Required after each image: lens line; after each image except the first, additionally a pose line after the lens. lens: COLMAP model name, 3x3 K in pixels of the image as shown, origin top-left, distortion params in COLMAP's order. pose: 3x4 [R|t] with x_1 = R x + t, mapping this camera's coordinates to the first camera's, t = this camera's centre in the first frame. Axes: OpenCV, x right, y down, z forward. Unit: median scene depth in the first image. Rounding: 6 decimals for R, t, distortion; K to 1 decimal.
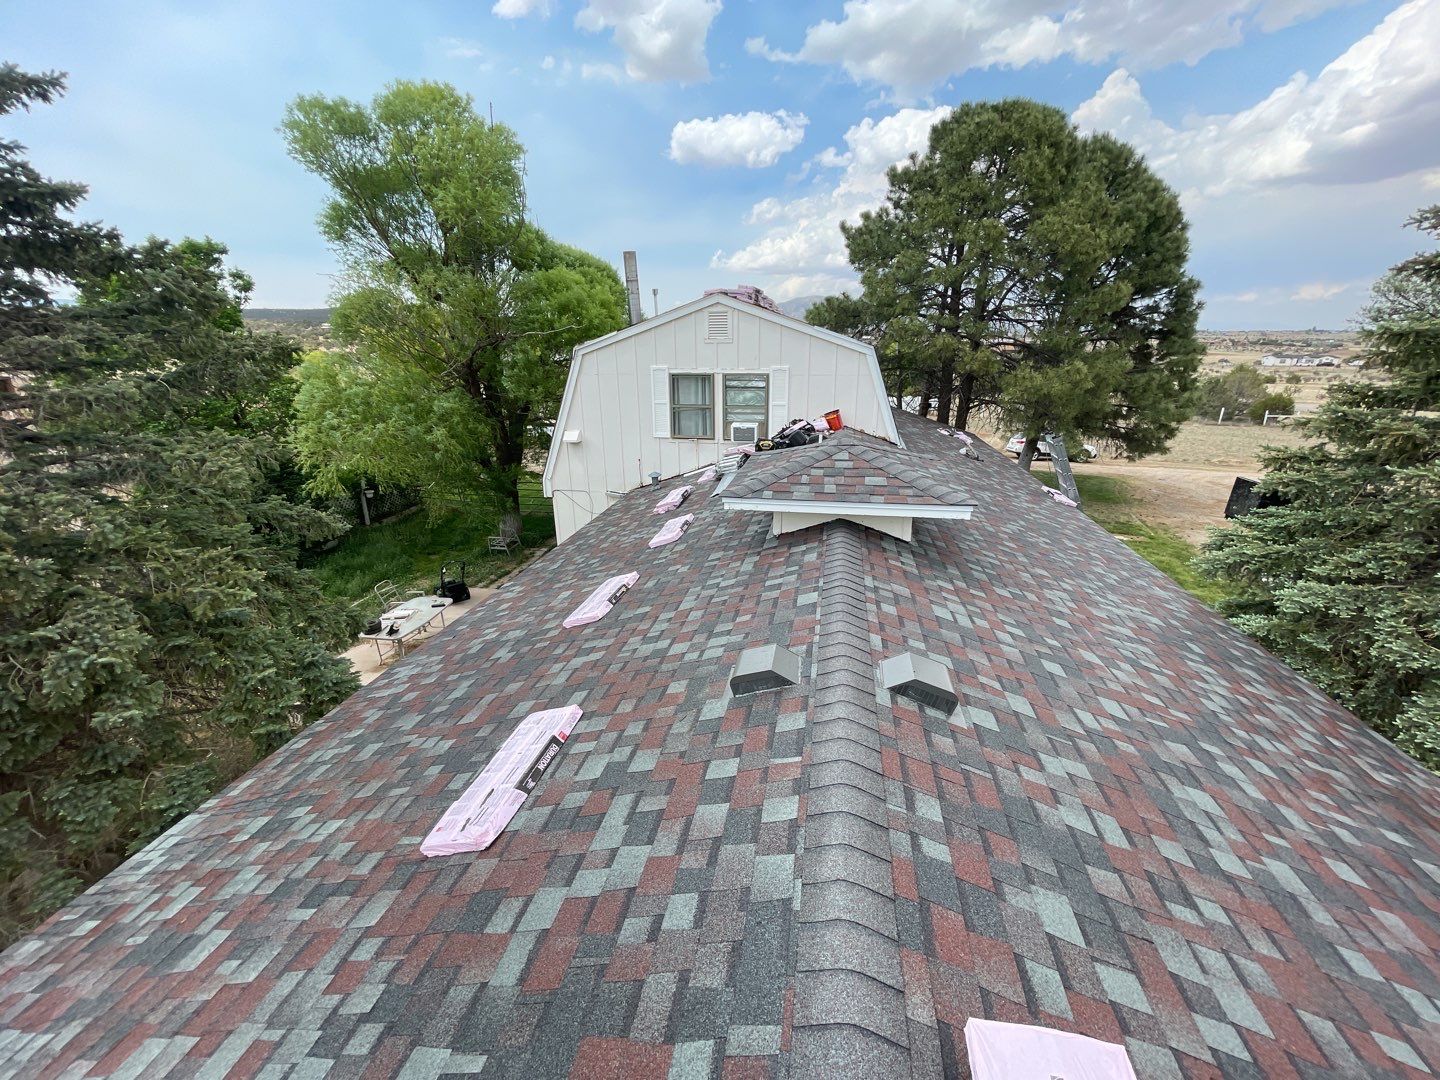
lens RADIAL K [[585.7, 0, 719.0], [0, 585.7, 539.6], [0, 0, 1]] dist [0.006514, -0.000307]
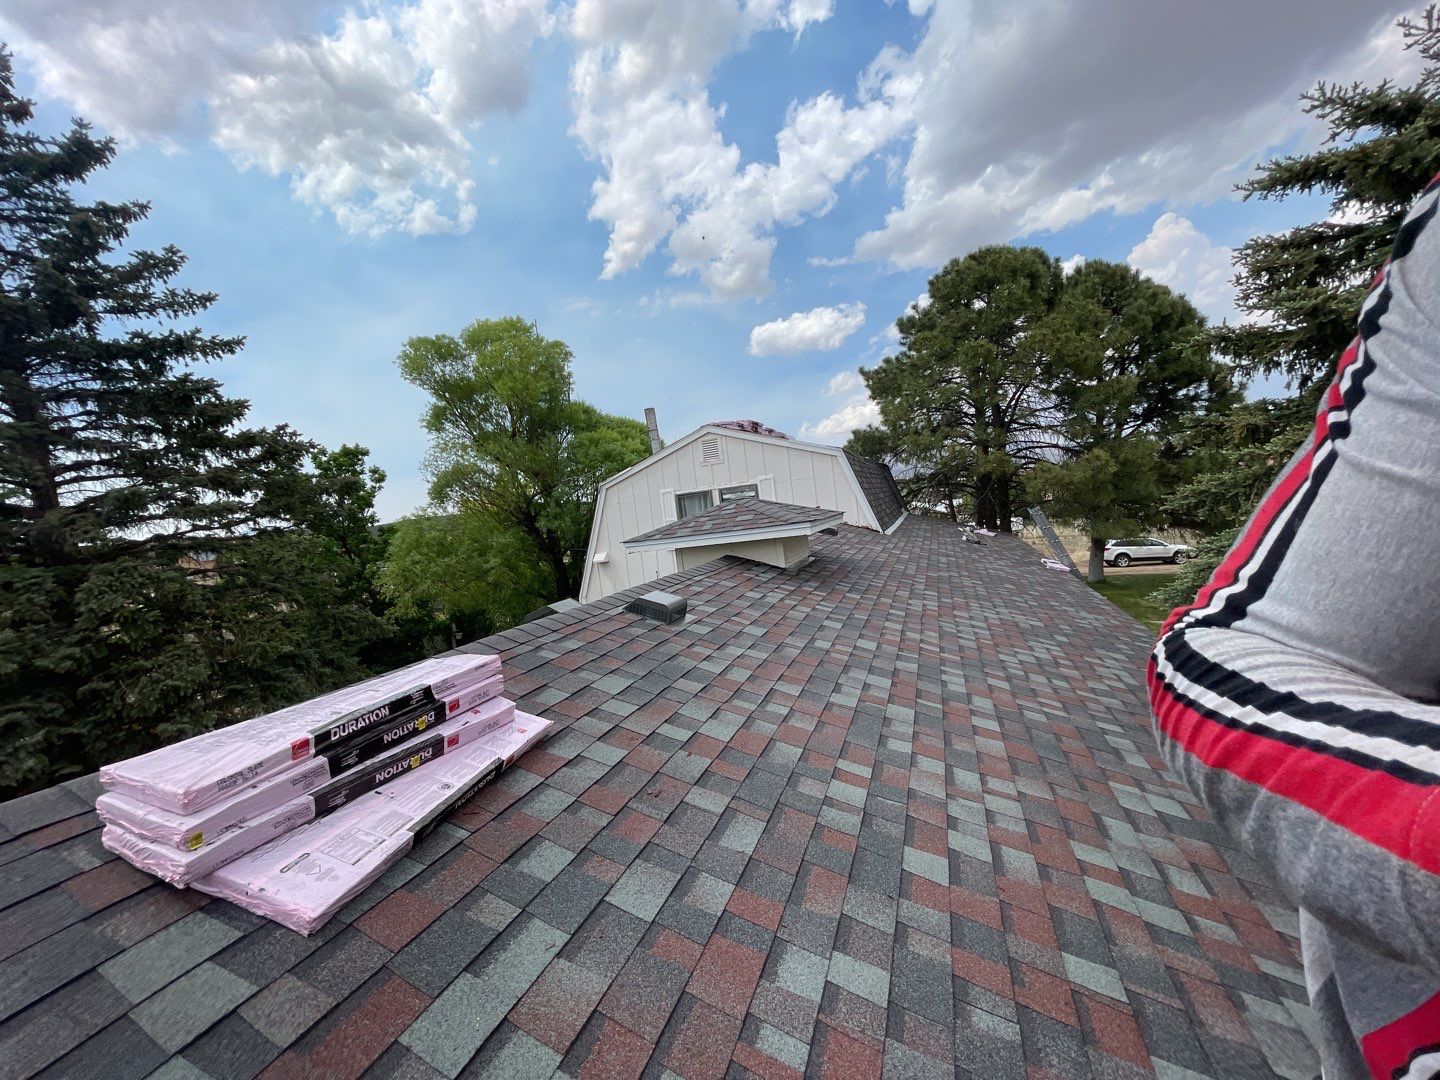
lens RADIAL K [[585.7, 0, 719.2], [0, 585.7, 544.3], [0, 0, 1]] dist [0.006514, -0.000307]
pose [[0.978473, -0.099289, -0.180920, 0.390620], [0.047844, 0.961911, -0.269143, 0.249503], [0.200752, 0.254694, 0.945954, -0.112367]]
